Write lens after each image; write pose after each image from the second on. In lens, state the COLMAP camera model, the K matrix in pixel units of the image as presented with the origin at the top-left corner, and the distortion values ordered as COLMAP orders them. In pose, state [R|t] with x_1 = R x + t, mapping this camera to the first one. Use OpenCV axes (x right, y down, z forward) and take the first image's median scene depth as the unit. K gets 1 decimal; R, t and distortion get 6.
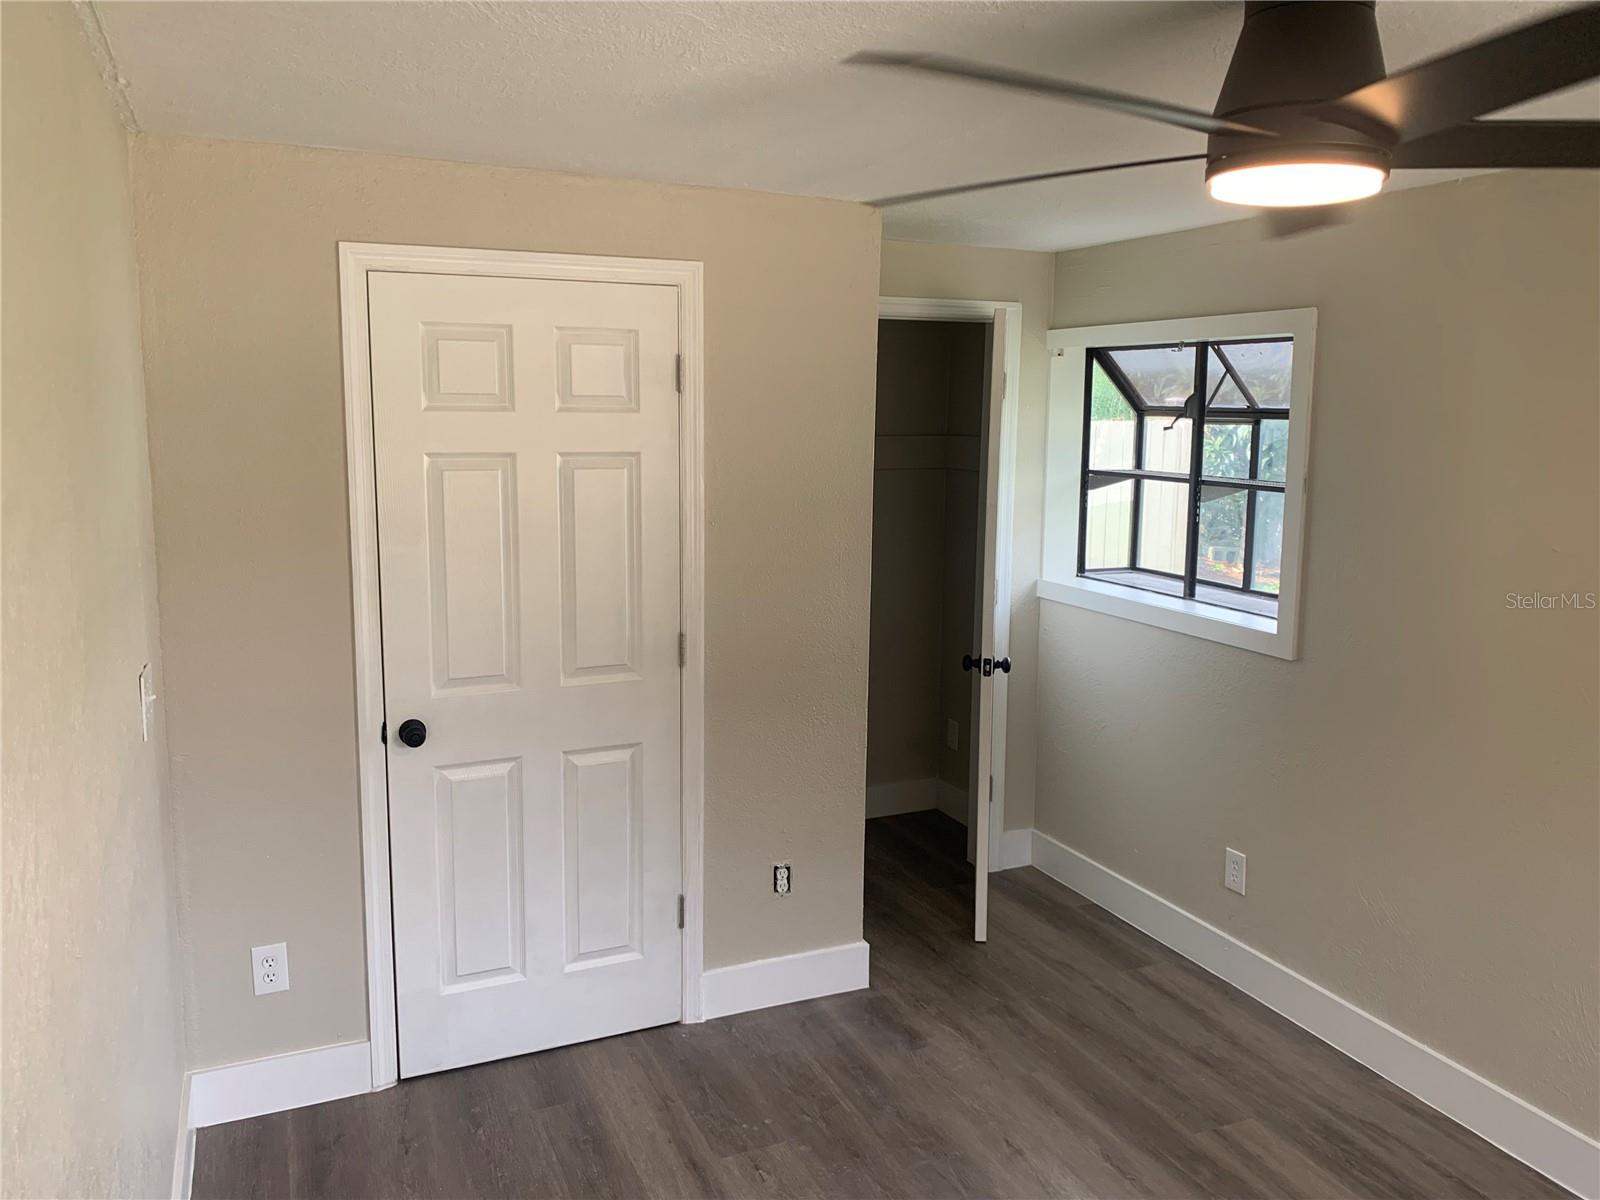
lens RADIAL K [[1224.0, 0, 785.5], [0, 1224.0, 596.3], [0, 0, 1]] dist [0.033162, -0.044573]
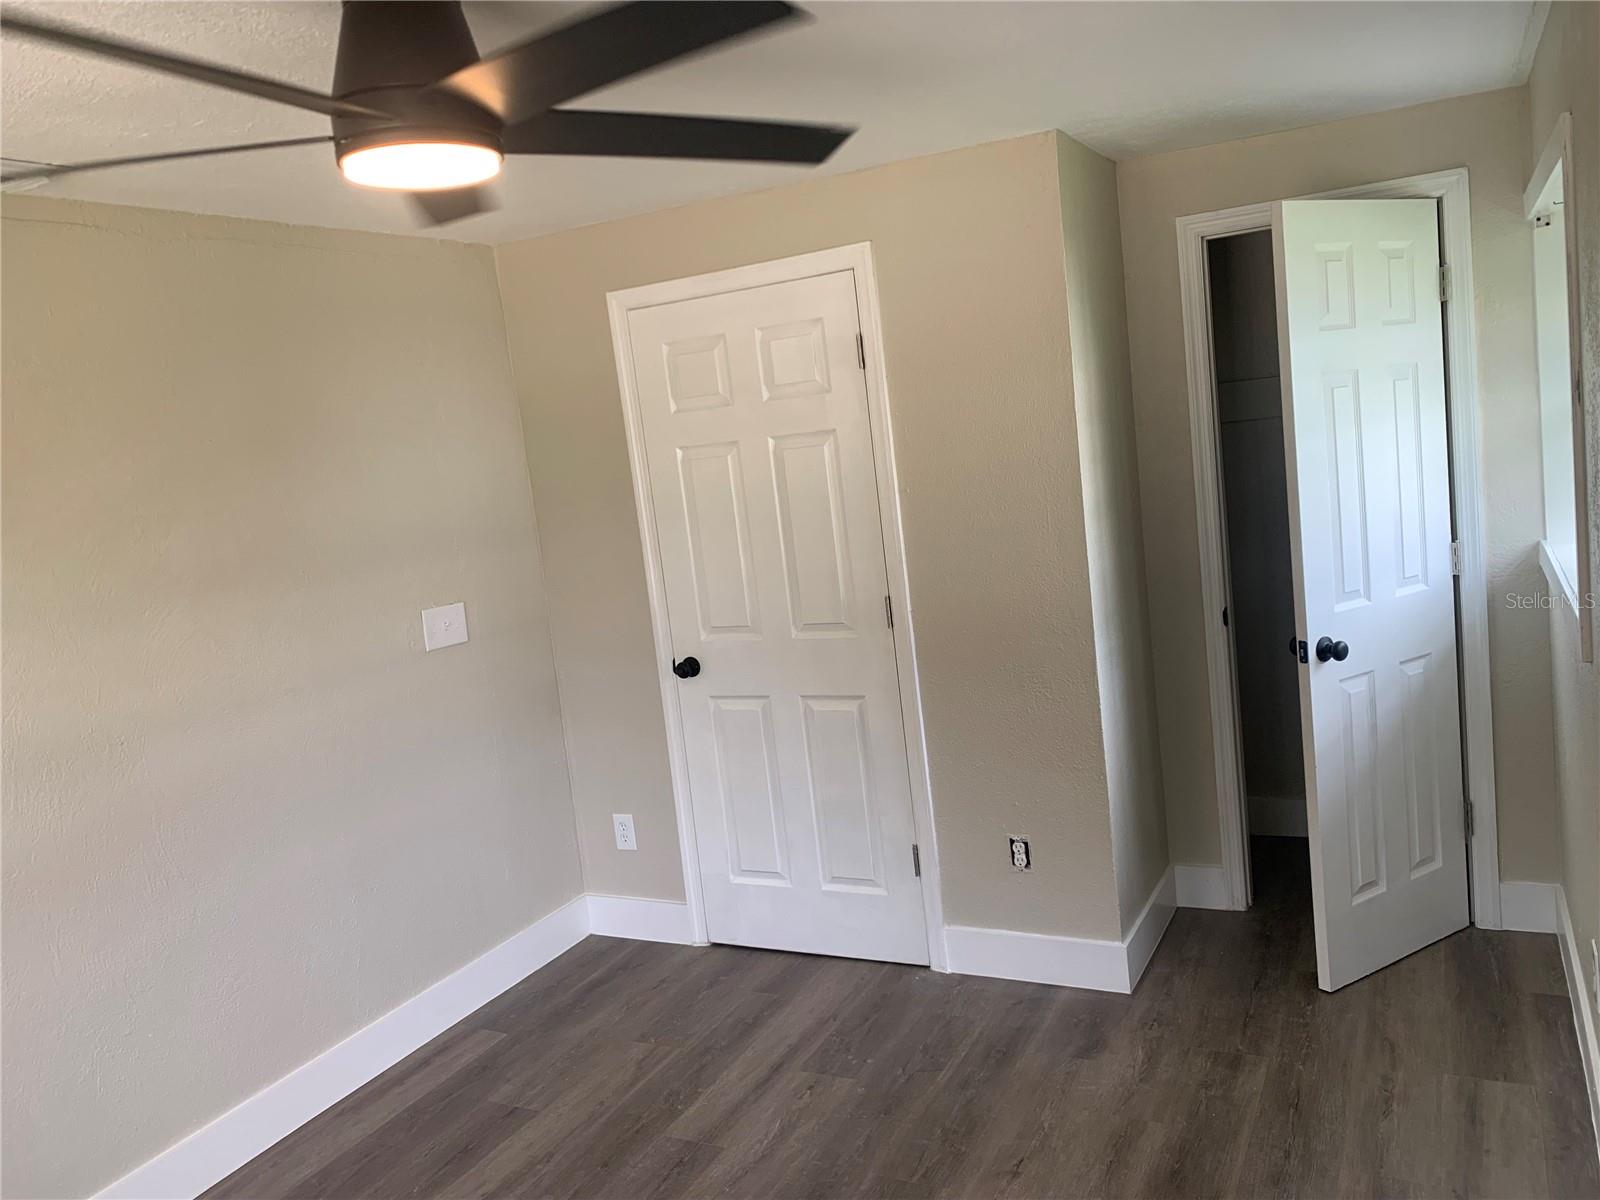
lens RADIAL K [[1224.0, 0, 787.0], [0, 1224.0, 602.0], [0, 0, 1]] dist [0.033162, -0.044573]
pose [[0.623955, 0.032455, -0.780786, 0.694961], [-0.004147, 0.999261, 0.038222, -0.004766], [0.781449, -0.020611, 0.623628, 0.276472]]
